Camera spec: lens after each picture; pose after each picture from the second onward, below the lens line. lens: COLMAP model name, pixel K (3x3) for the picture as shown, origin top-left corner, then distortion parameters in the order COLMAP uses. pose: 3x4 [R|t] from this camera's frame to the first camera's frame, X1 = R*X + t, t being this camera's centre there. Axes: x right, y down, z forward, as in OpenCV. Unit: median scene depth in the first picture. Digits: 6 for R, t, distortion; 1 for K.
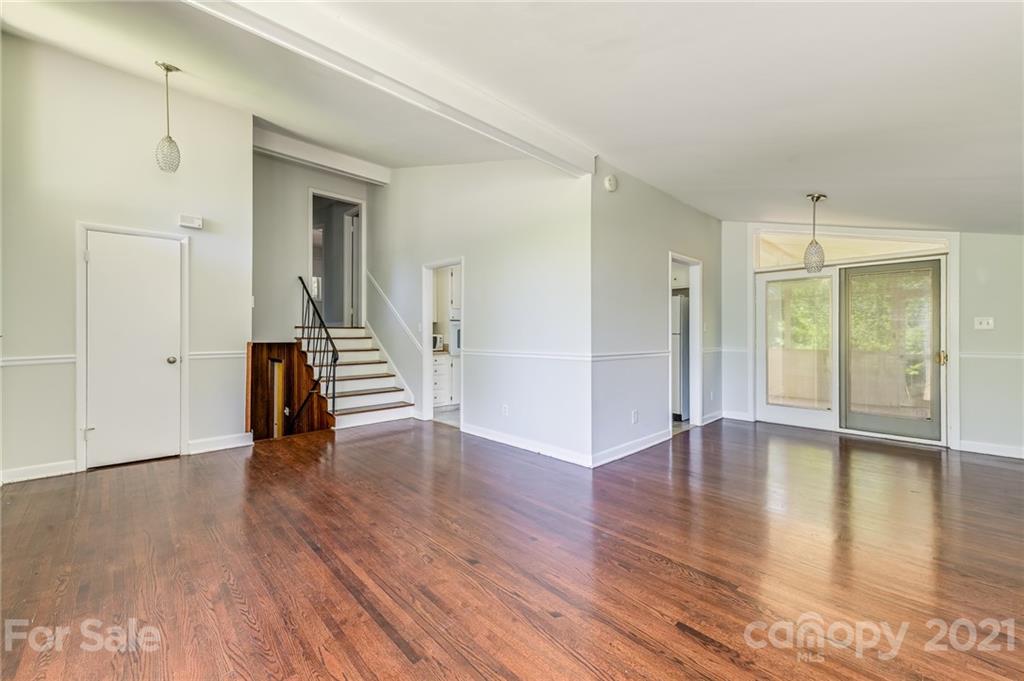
lens RADIAL K [[408.4, 0, 526.8], [0, 408.4, 331.4], [0, 0, 1]] dist [0.001832, -0.000061]
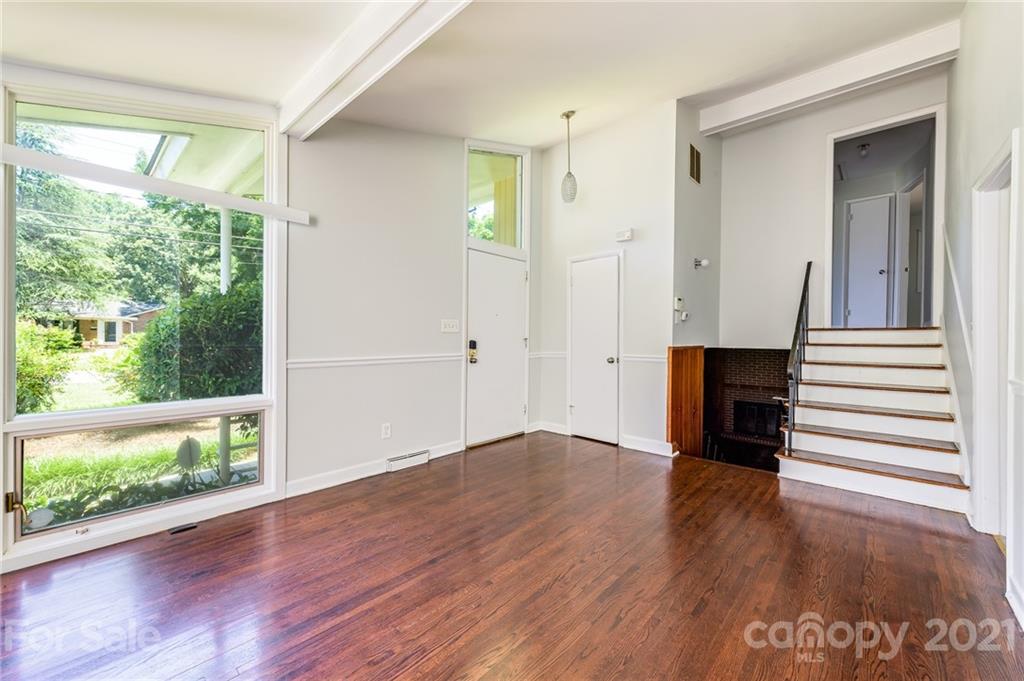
lens RADIAL K [[400.8, 0, 512.0], [0, 400.8, 340.5], [0, 0, 1]] dist [0.000661, 0.000074]
pose [[0.045748, 0.007233, -0.998927, 0.240147], [0.000752, 0.999973, 0.007275, 0.005983], [0.998953, -0.001084, 0.045742, 0.642553]]
